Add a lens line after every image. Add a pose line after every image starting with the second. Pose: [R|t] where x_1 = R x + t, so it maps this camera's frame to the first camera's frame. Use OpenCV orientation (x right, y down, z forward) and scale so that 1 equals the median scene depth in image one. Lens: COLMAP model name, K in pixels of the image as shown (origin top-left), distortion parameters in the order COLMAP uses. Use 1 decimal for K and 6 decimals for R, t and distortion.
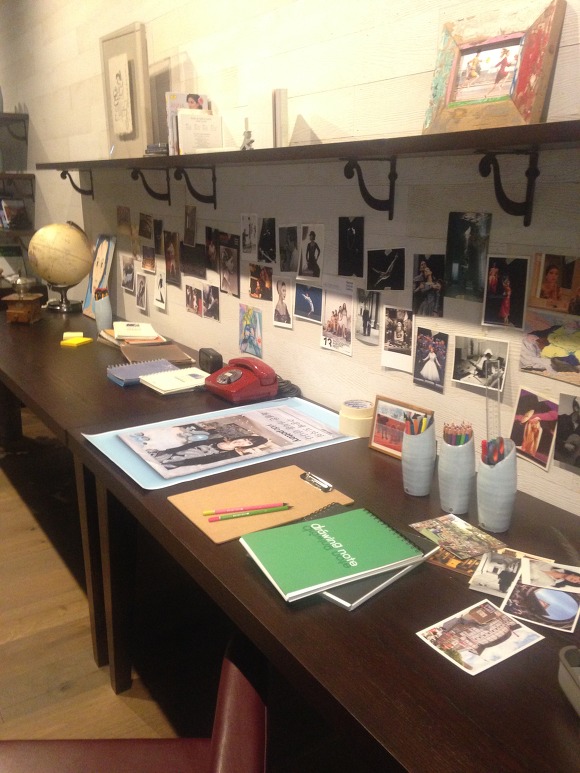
lens RADIAL K [[702.8, 0, 291.0], [0, 702.8, 392.1], [0, 0, 1]] dist [0.118417, 0.000000]
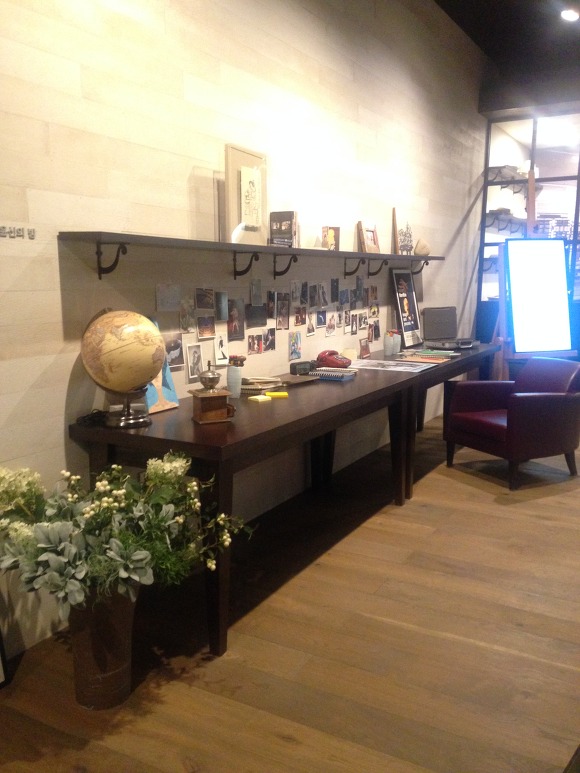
lens RADIAL K [[702.8, 0, 291.0], [0, 702.8, 383.6], [0, 0, 1]] dist [0.118417, 0.000000]
pose [[-0.478913, -0.149412, 0.865054, -1.706530], [0.227438, 0.930645, 0.286655, -0.542846], [-0.847888, 0.334029, -0.411716, 1.899134]]
